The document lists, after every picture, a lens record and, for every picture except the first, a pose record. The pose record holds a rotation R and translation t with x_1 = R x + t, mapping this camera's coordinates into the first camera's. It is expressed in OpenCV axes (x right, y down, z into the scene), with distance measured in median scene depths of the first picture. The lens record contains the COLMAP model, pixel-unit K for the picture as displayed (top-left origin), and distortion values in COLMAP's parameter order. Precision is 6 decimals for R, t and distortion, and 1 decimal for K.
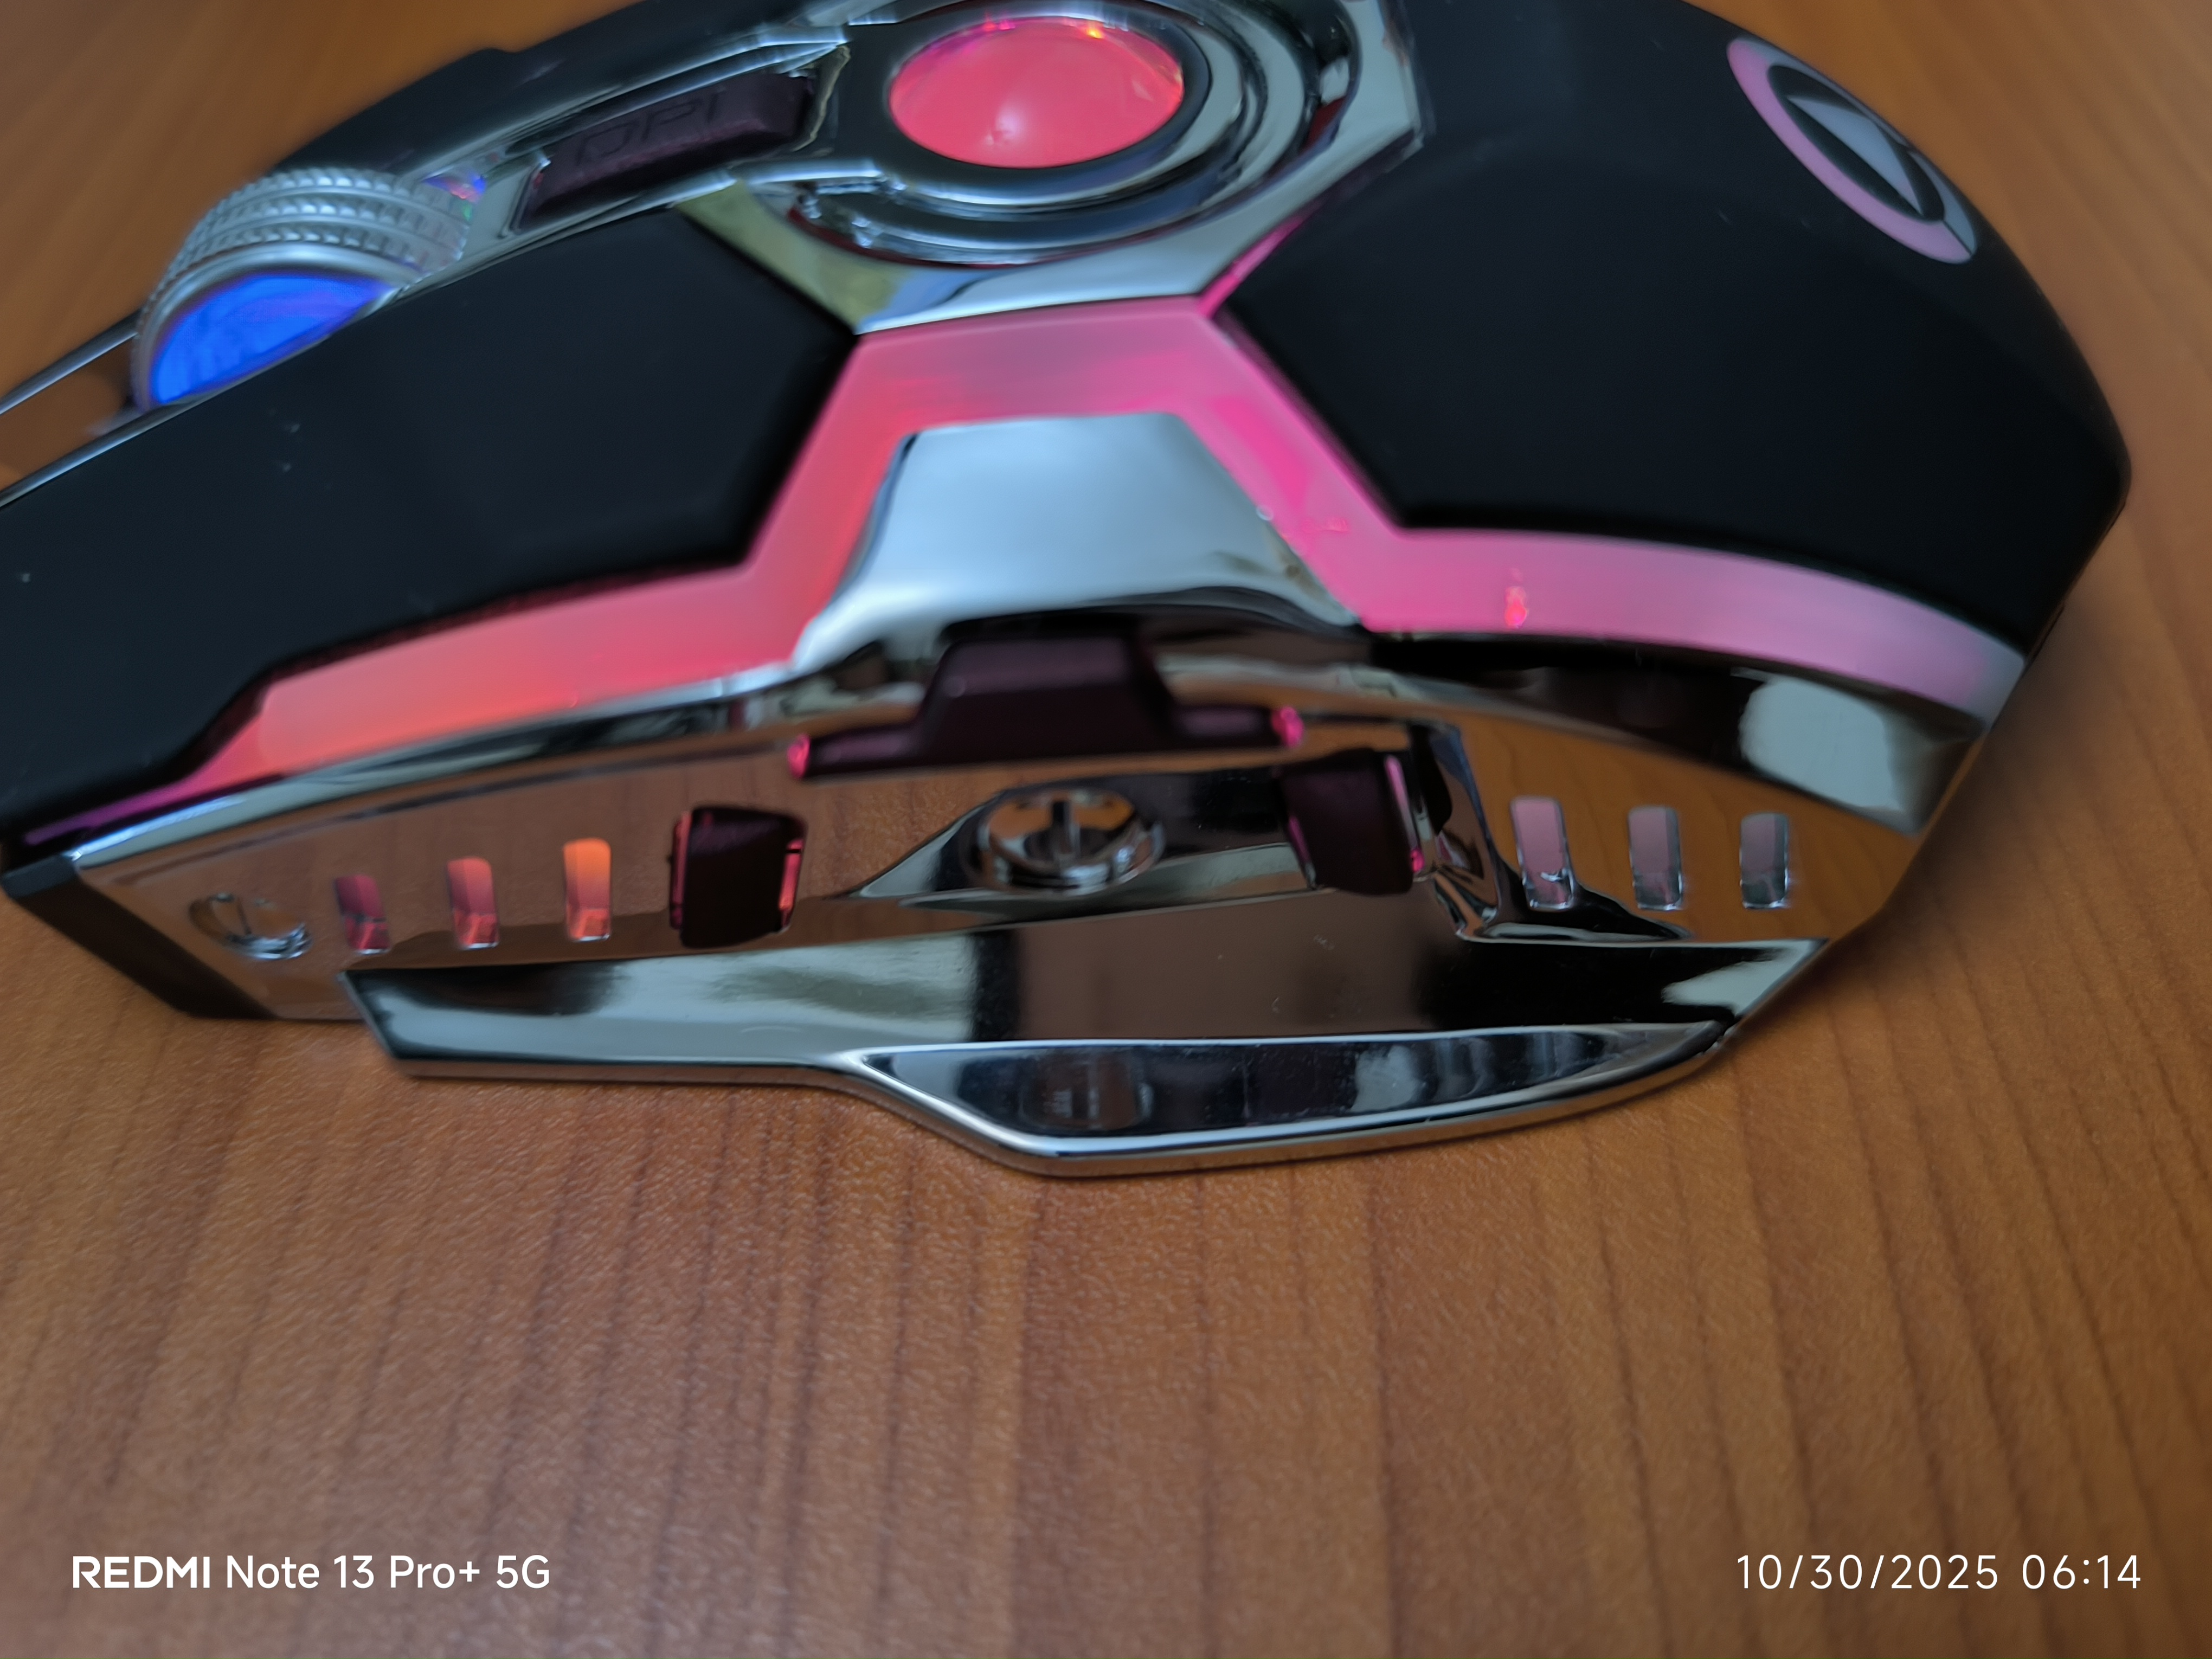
lens RADIAL K [[1801.3, 0, 1092.4], [0, 1801.3, 852.3], [0, 0, 1]] dist [-0.044475, -0.017735]
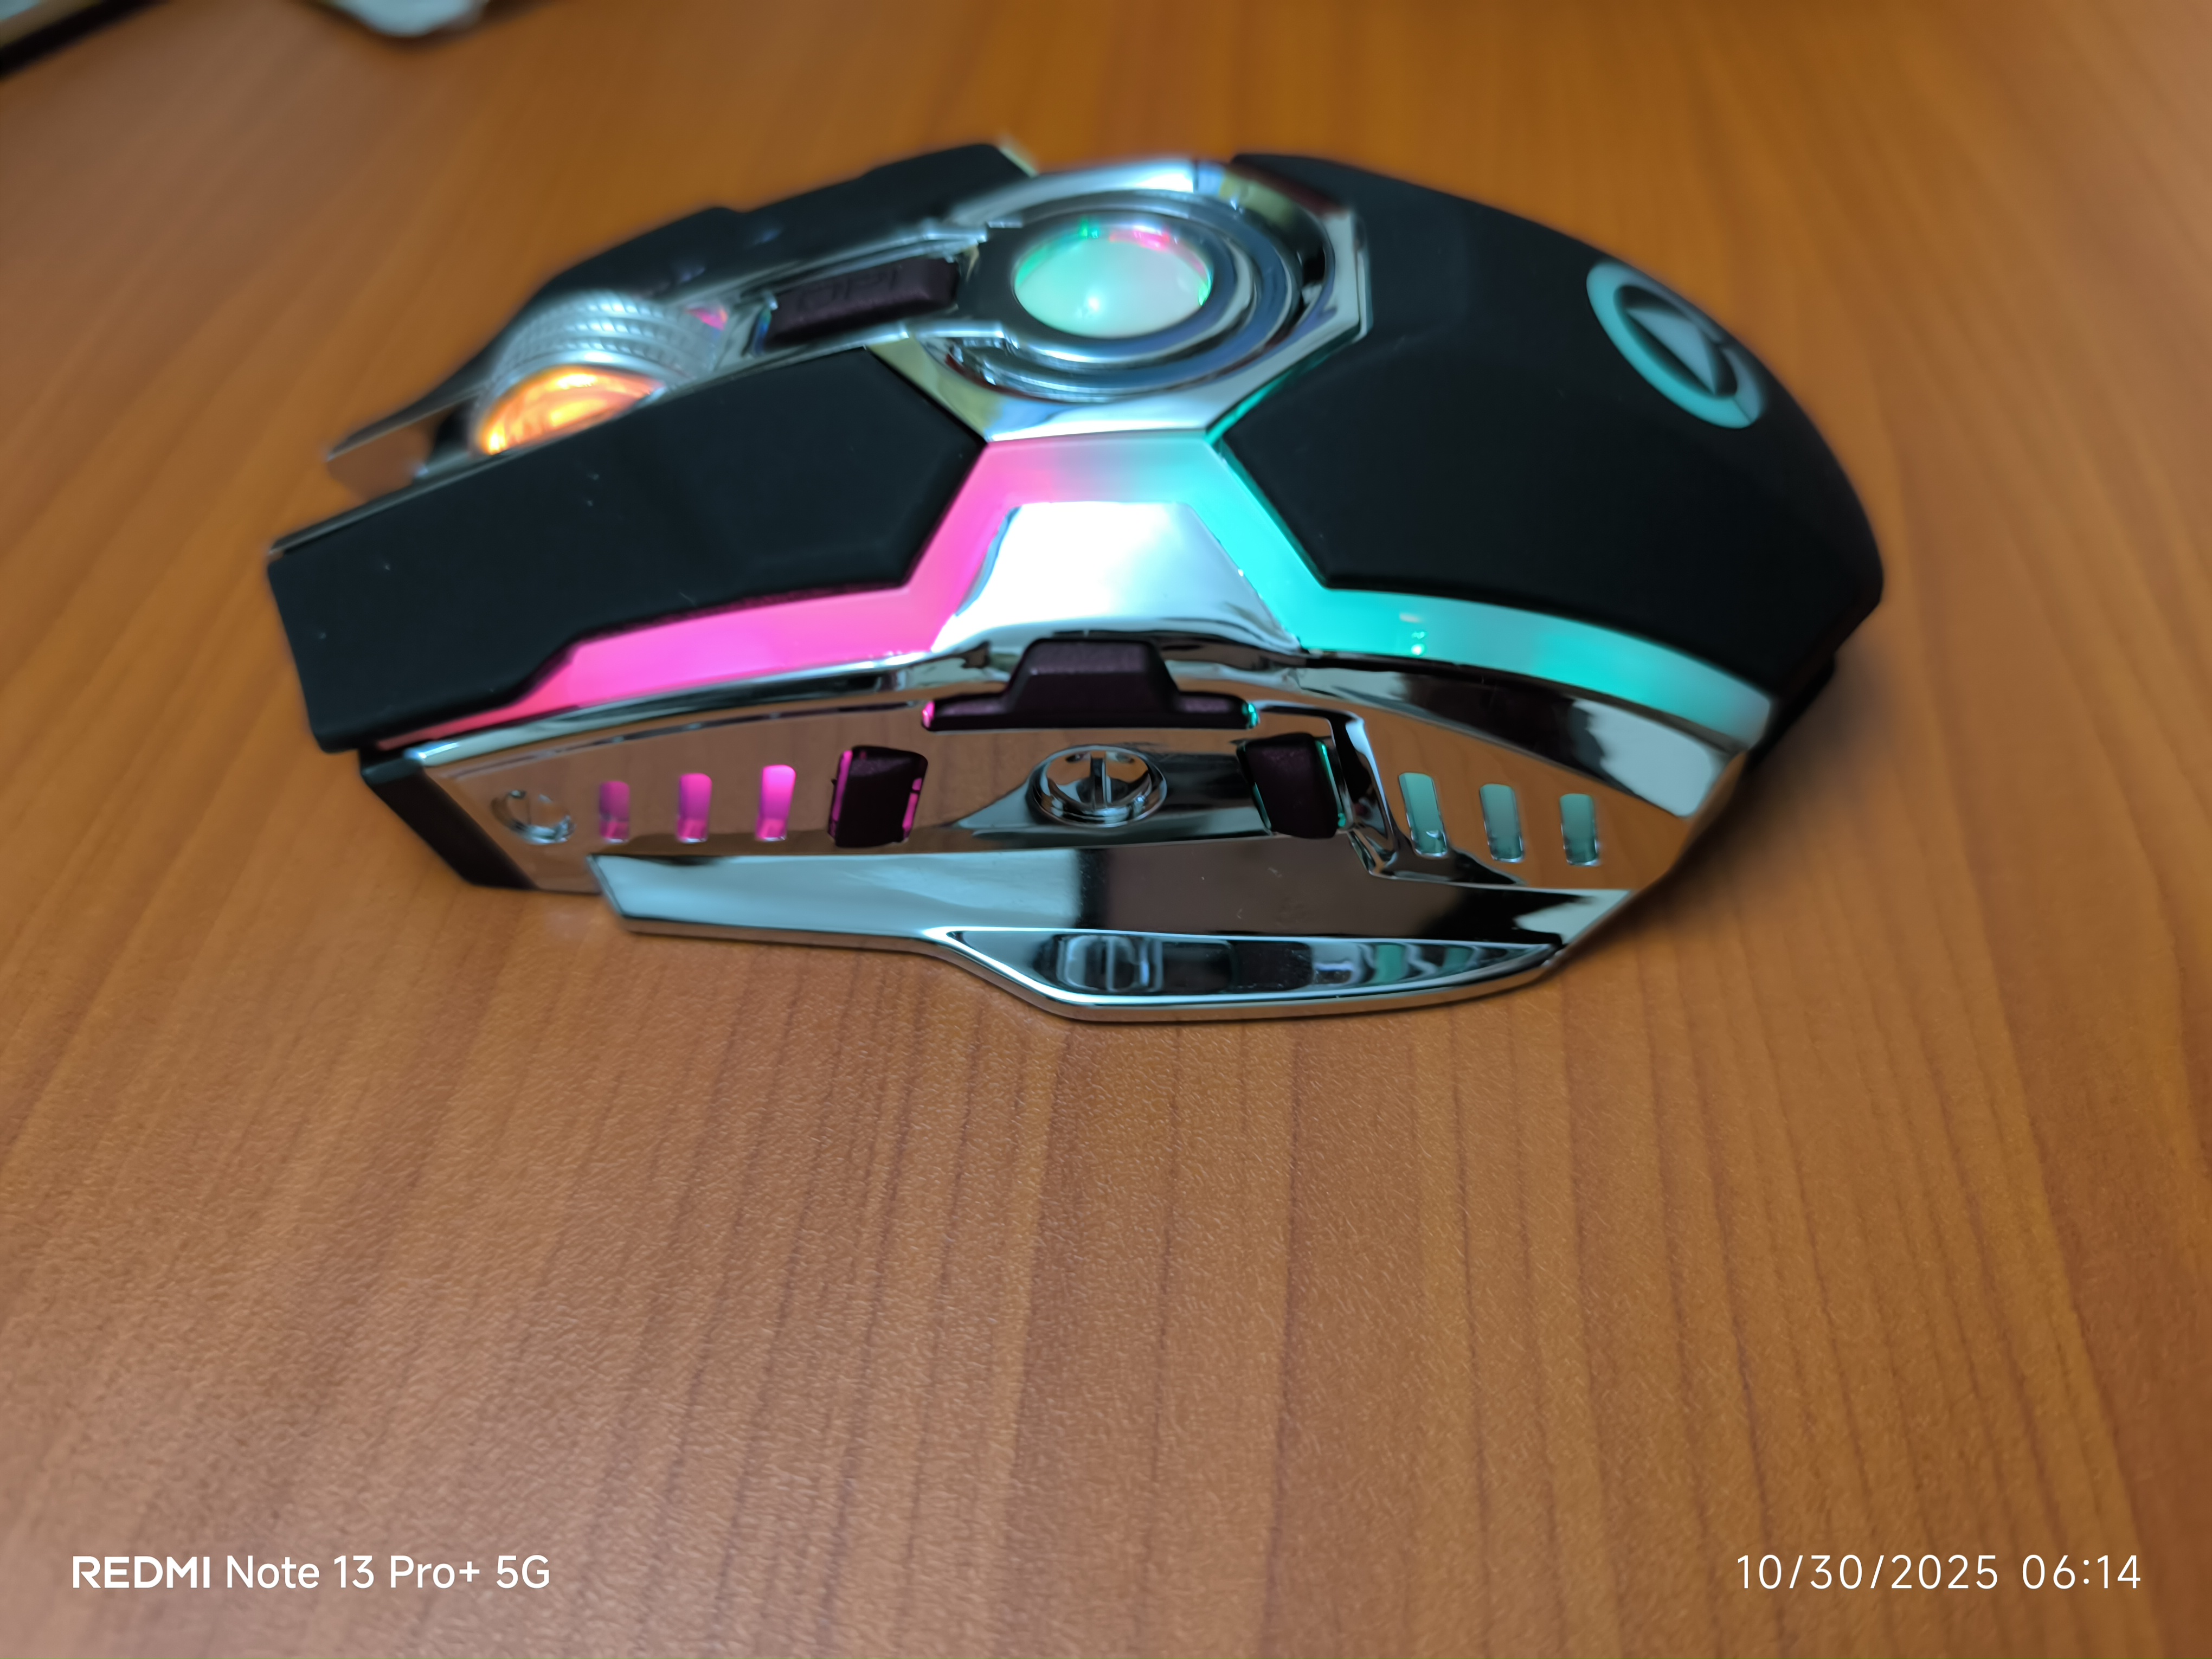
lens RADIAL K [[1769.4, 0, 1106.0], [0, 1769.4, 829.5], [0, 0, 1]] dist [0.098941, -0.328481]
pose [[0.997758, 0.061653, -0.026055, 0.029220], [-0.062998, 0.996529, -0.054411, 0.106898], [0.022610, 0.055930, 0.998179, -0.449899]]
